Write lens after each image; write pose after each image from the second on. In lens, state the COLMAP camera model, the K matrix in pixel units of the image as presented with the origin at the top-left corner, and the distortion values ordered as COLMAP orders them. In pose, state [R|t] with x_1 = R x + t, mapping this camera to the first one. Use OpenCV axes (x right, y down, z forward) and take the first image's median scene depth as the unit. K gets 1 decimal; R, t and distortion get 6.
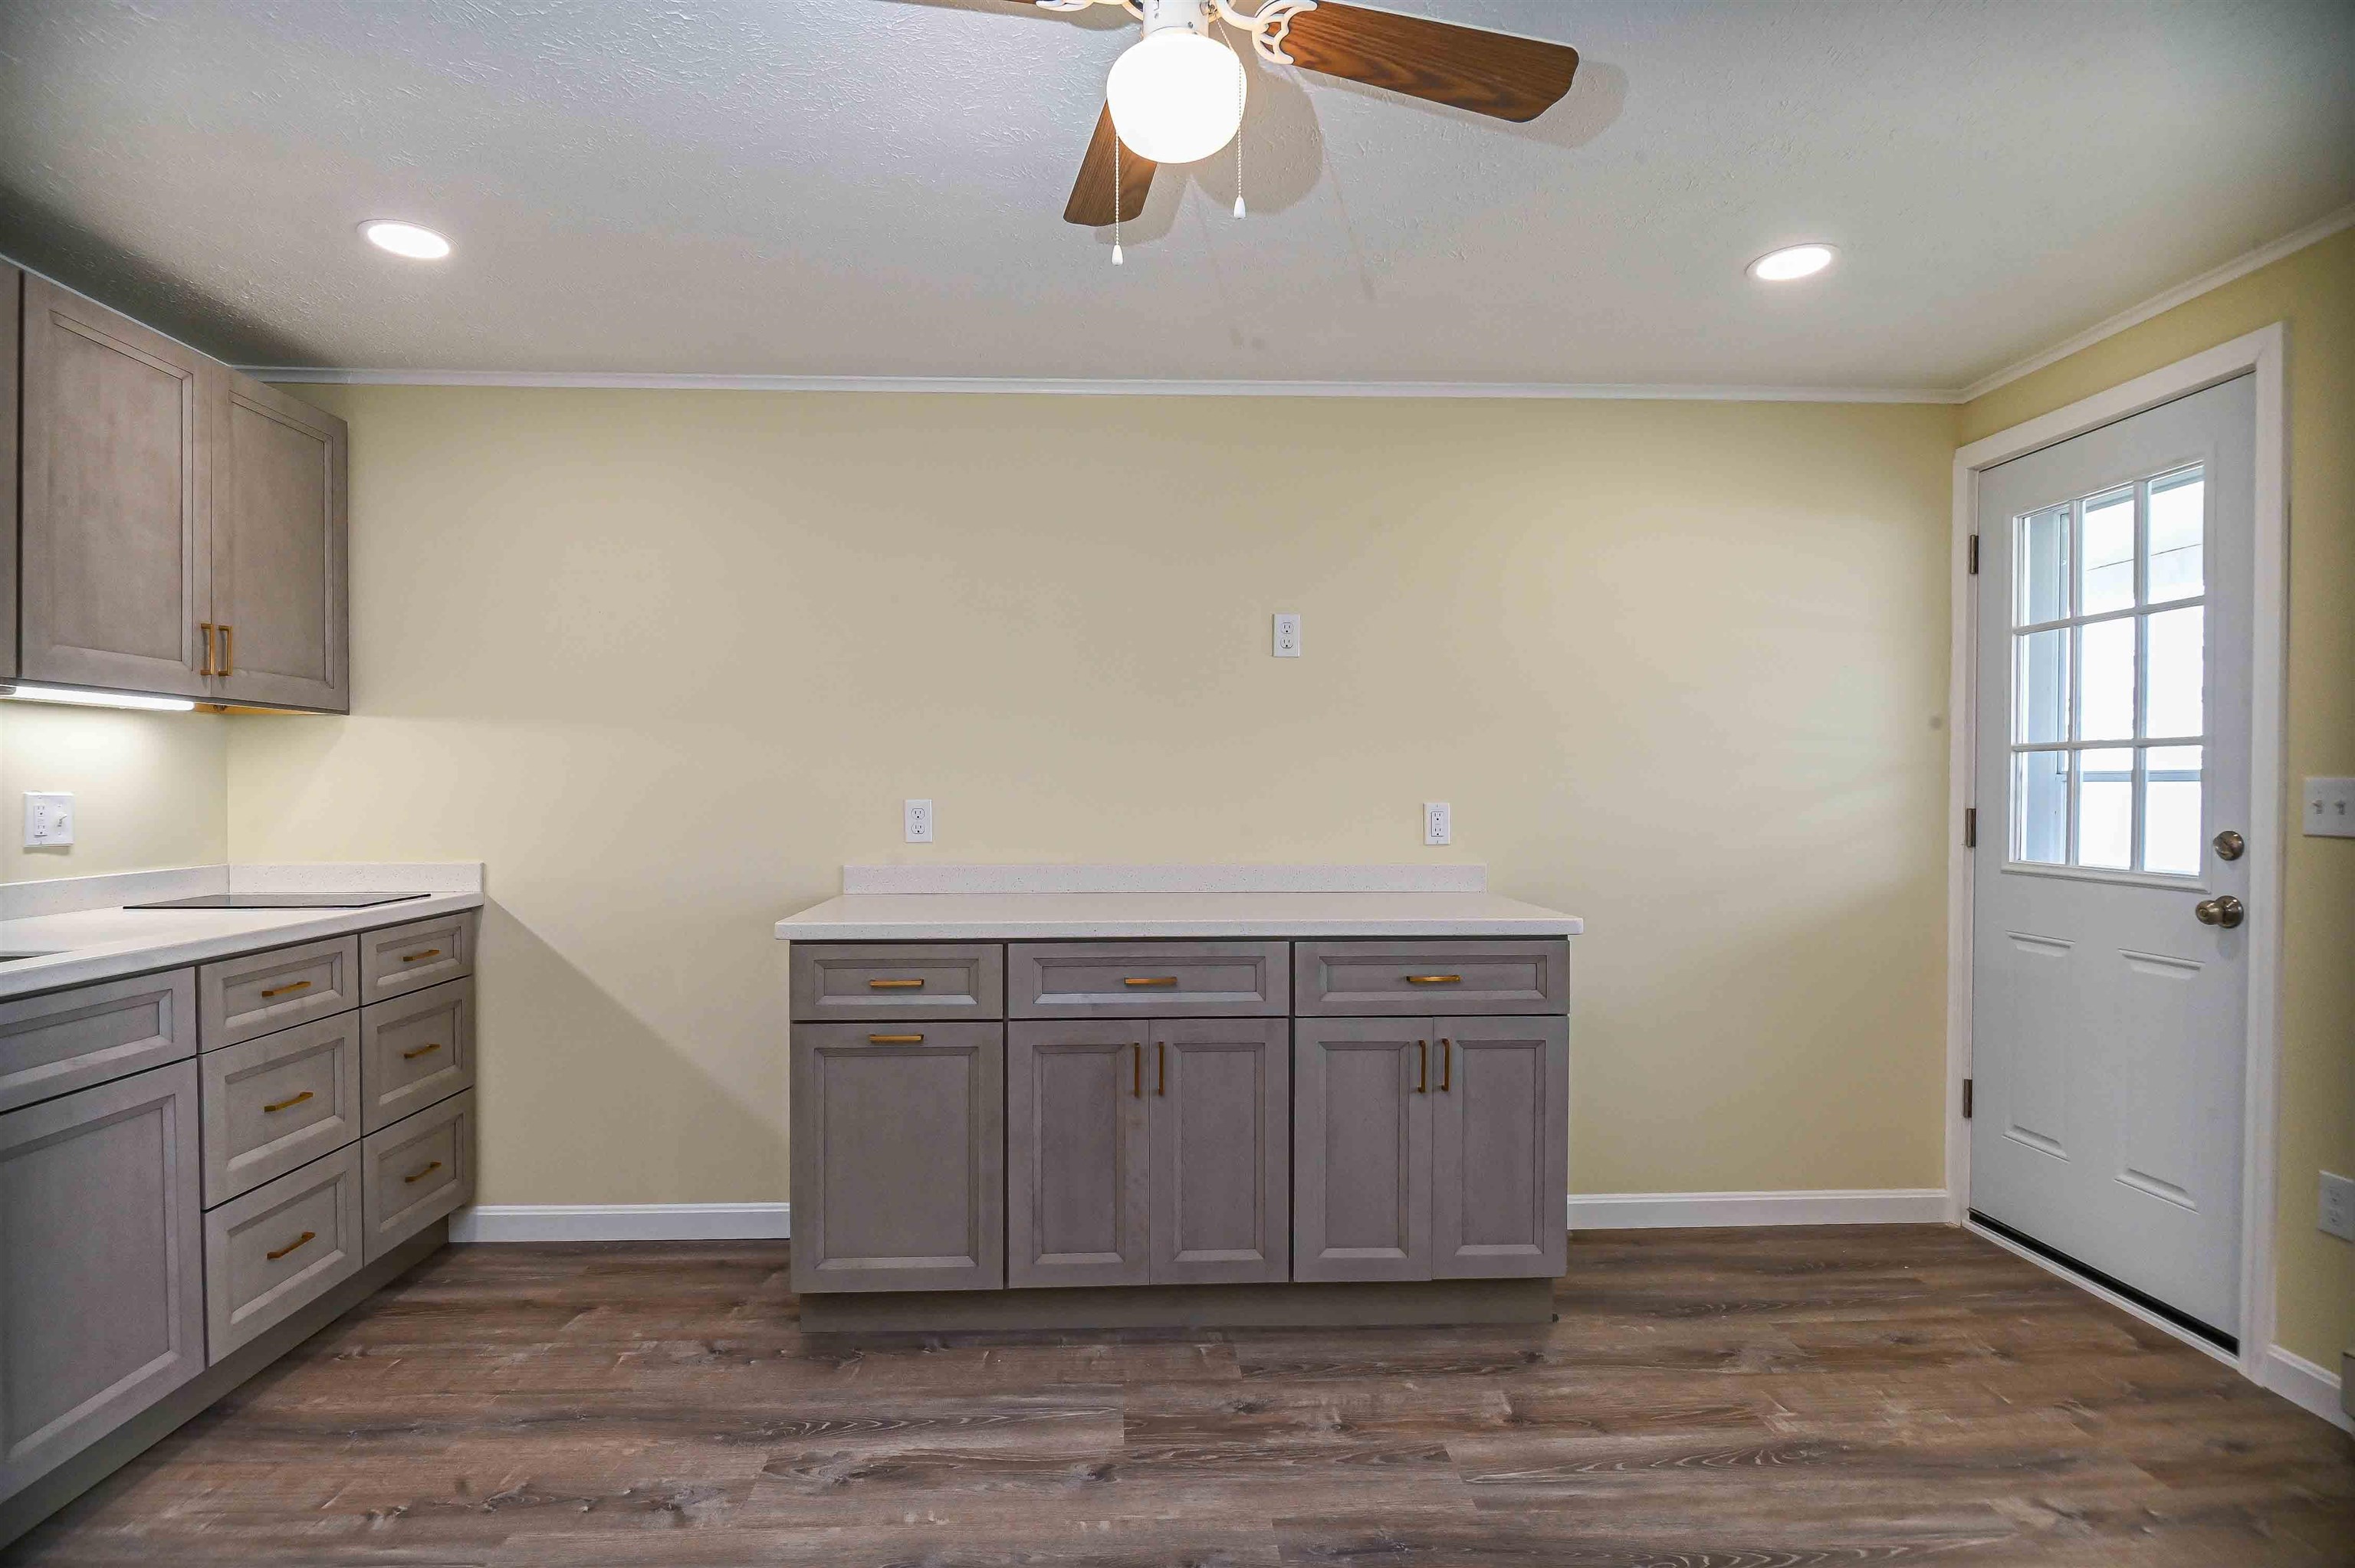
lens RADIAL K [[1169.4, 0, 1161.1], [0, 1169.4, 804.7], [0, 0, 1]] dist [0.017333, -0.021771]
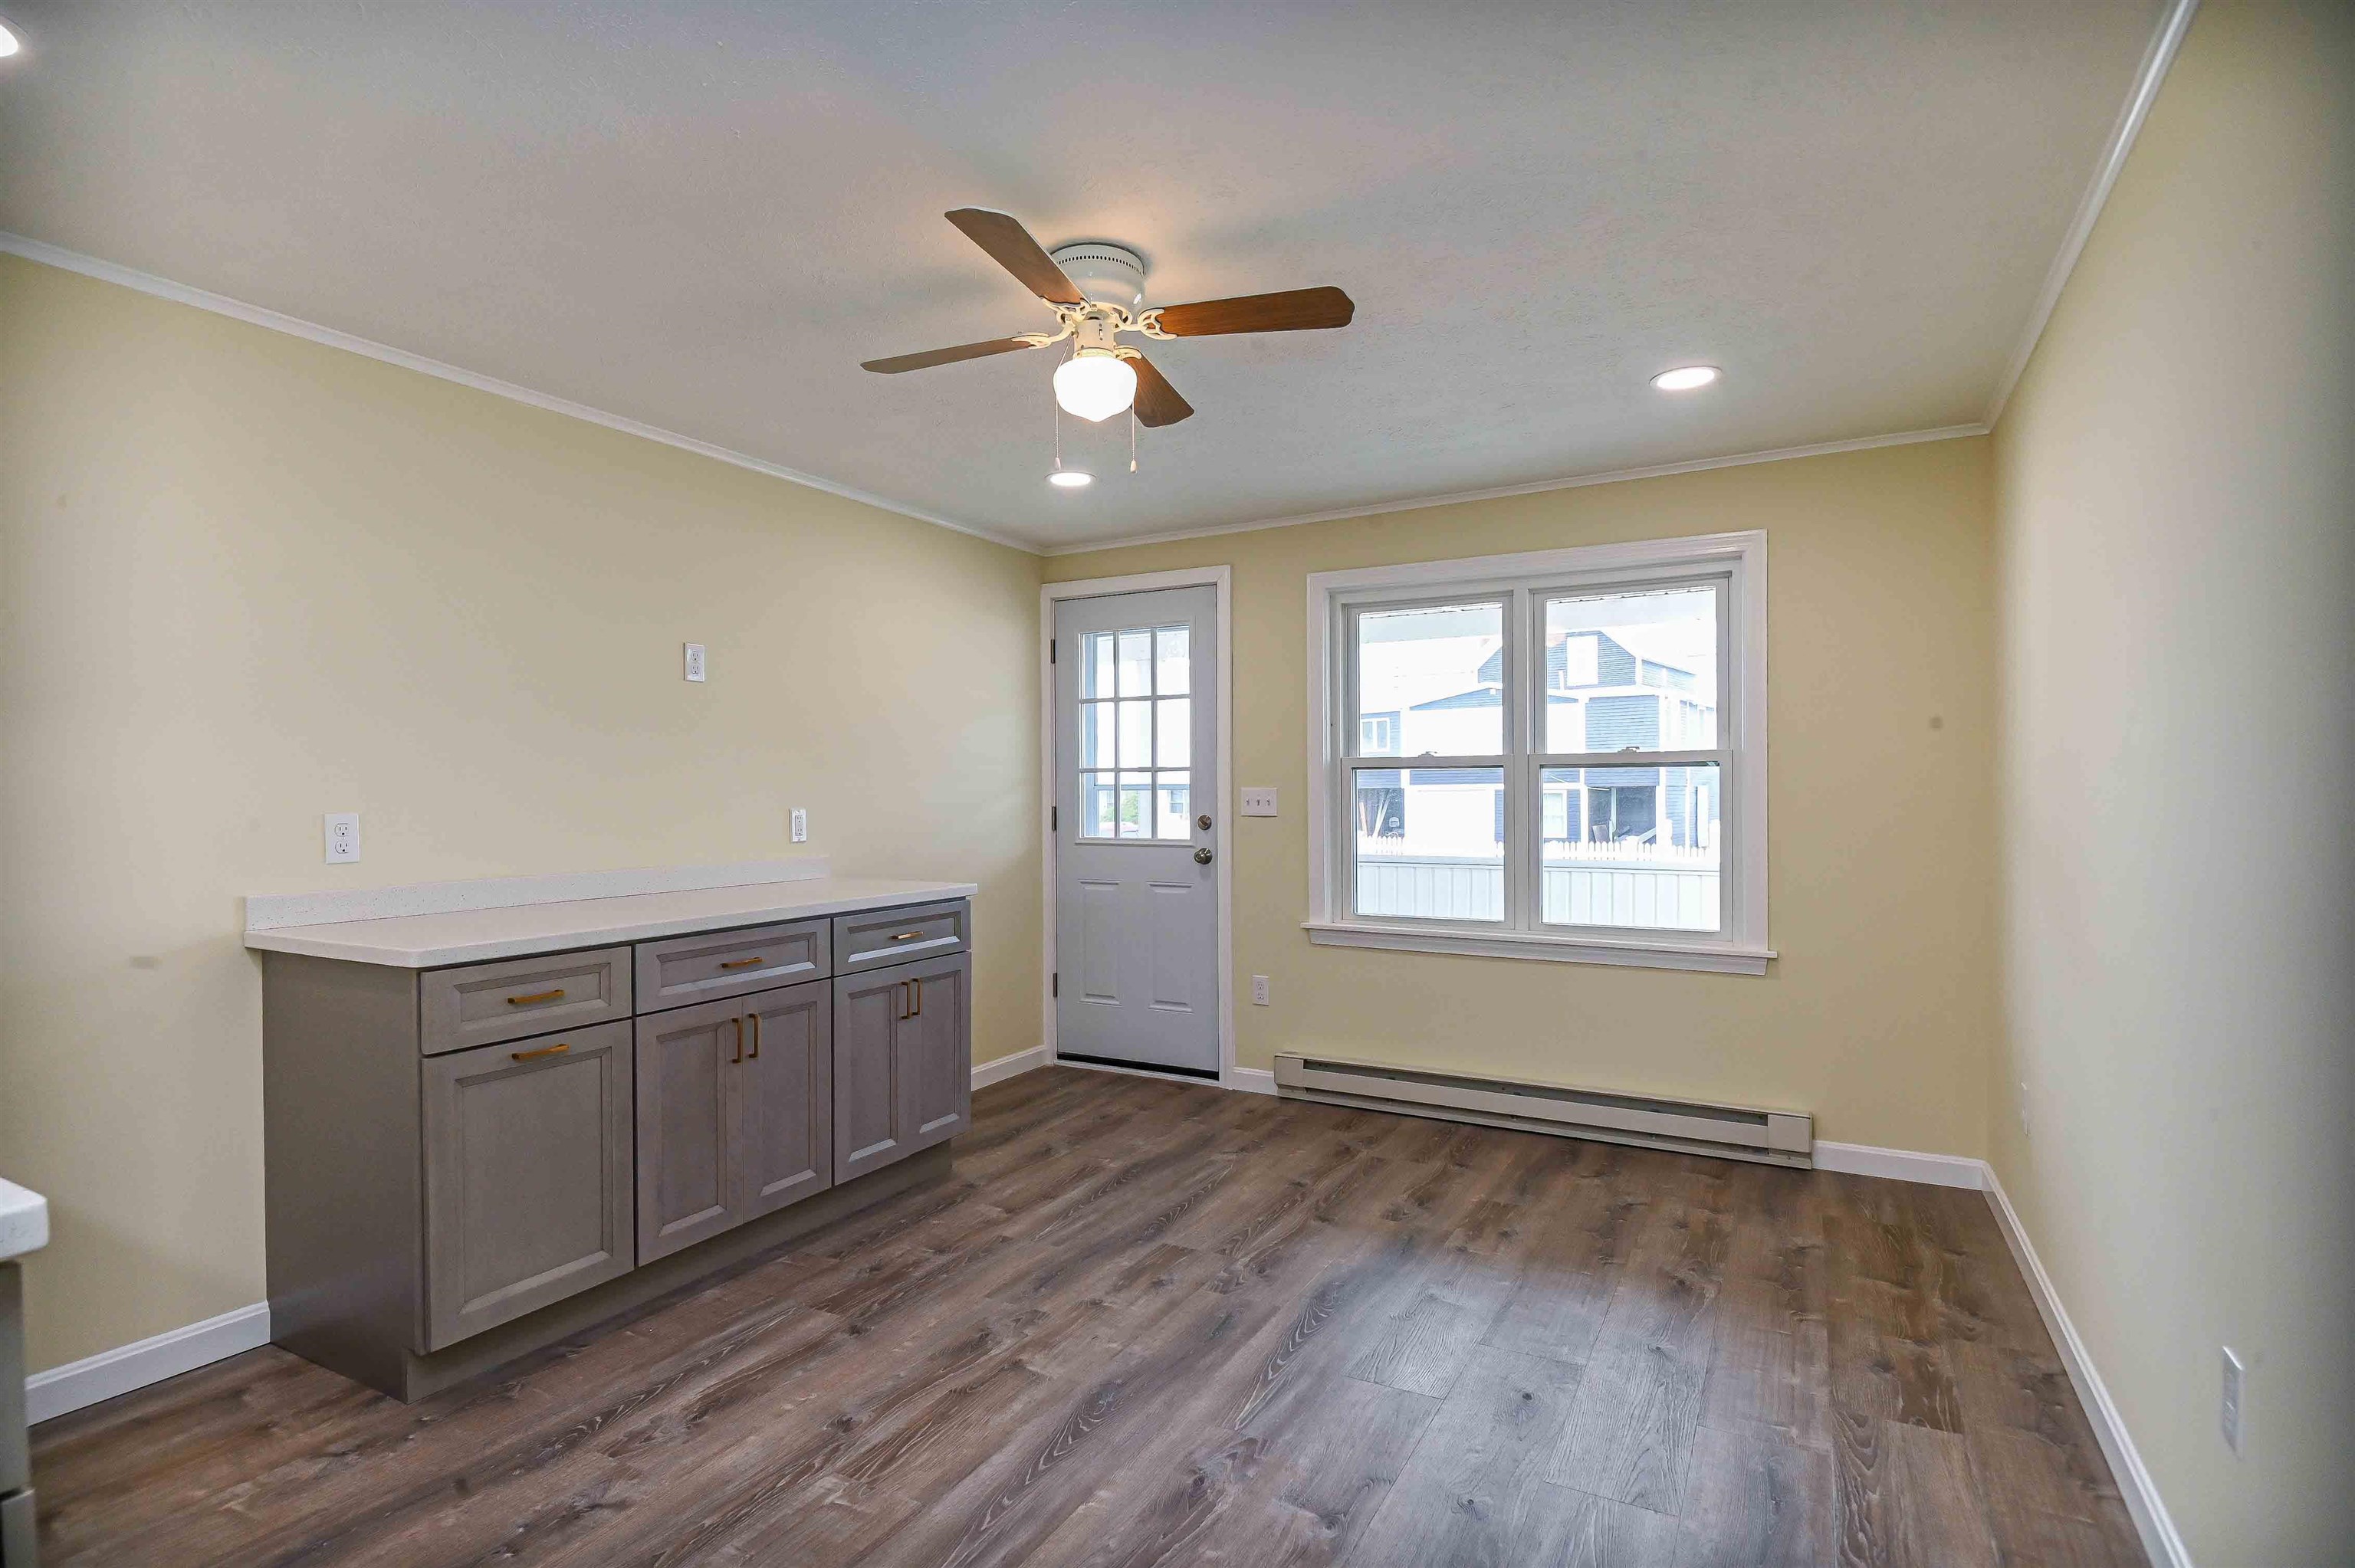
lens RADIAL K [[1169.4, 0, 1161.1], [0, 1169.4, 804.7], [0, 0, 1]] dist [0.017333, -0.021771]
pose [[0.522544, -0.012818, 0.852516, -0.787926], [0.017756, 0.999834, 0.004149, -0.004719], [-0.852428, 0.012969, 0.522684, 0.030144]]
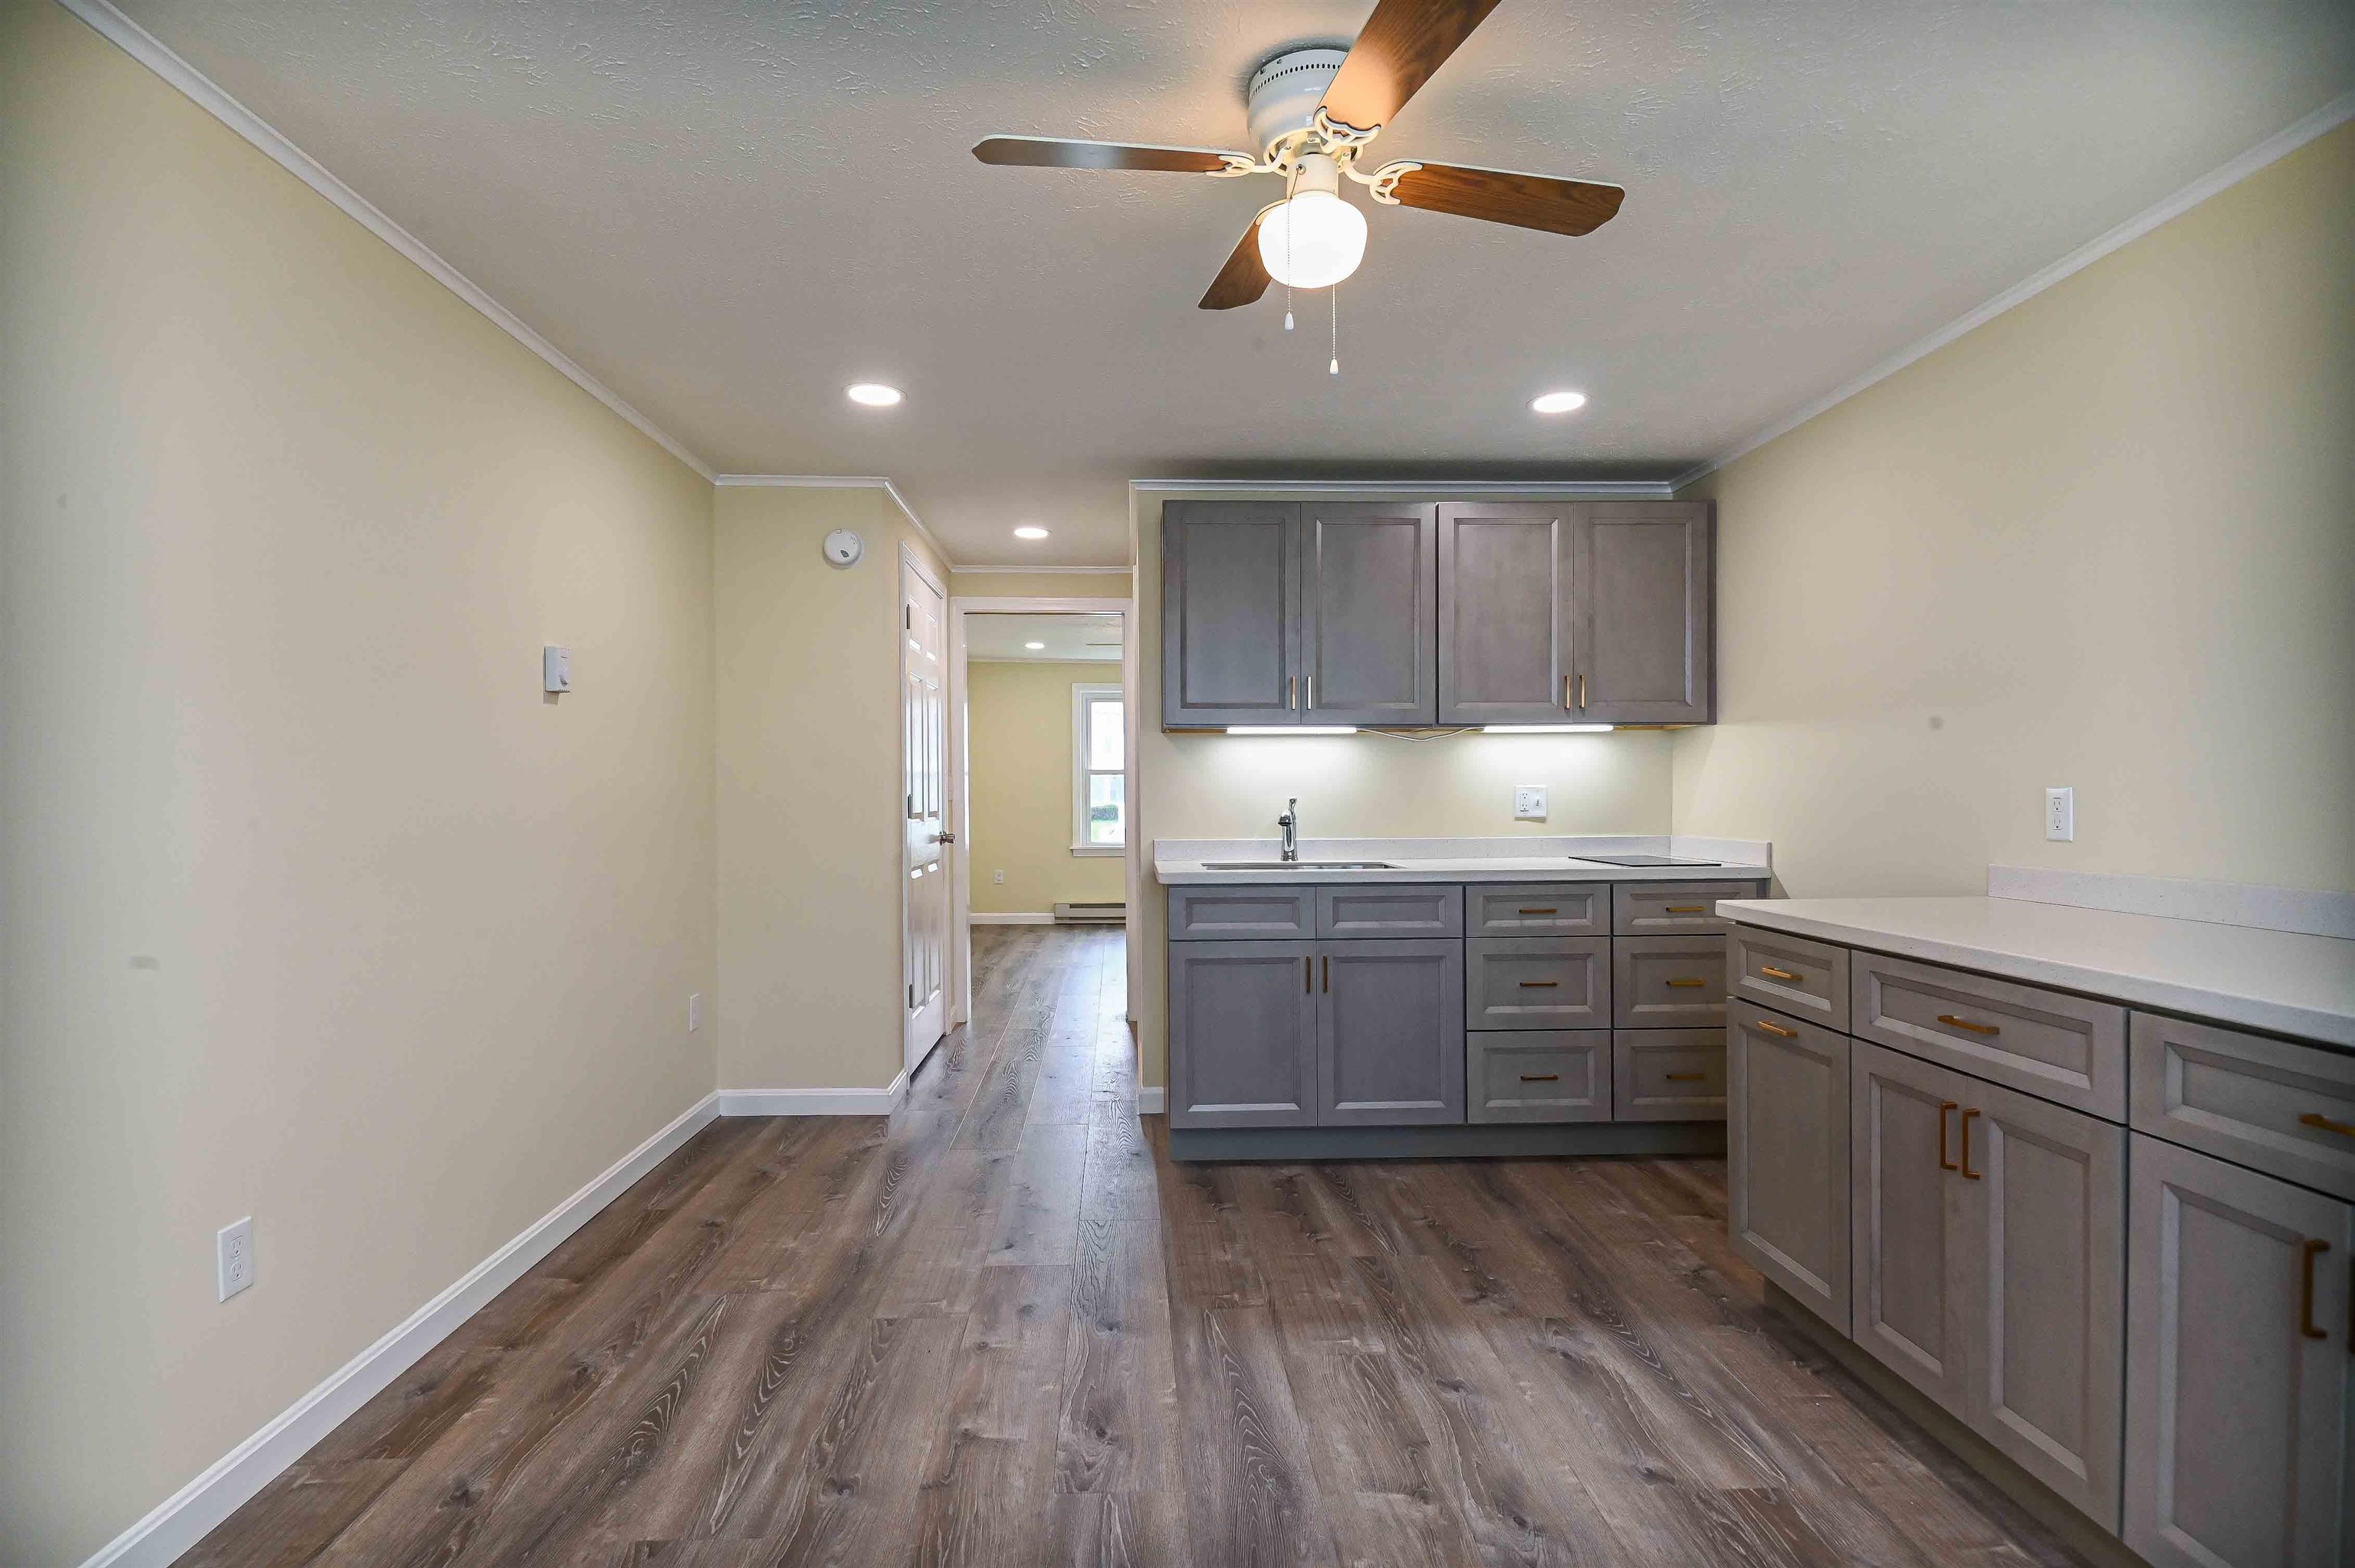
lens RADIAL K [[1169.4, 0, 1161.1], [0, 1169.4, 804.7], [0, 0, 1]] dist [0.017333, -0.021771]
pose [[-0.014335, 0.009851, -0.999849, 0.754648], [-0.006174, 0.999932, 0.009941, 0.004210], [0.999878, 0.006316, -0.014273, 0.490803]]
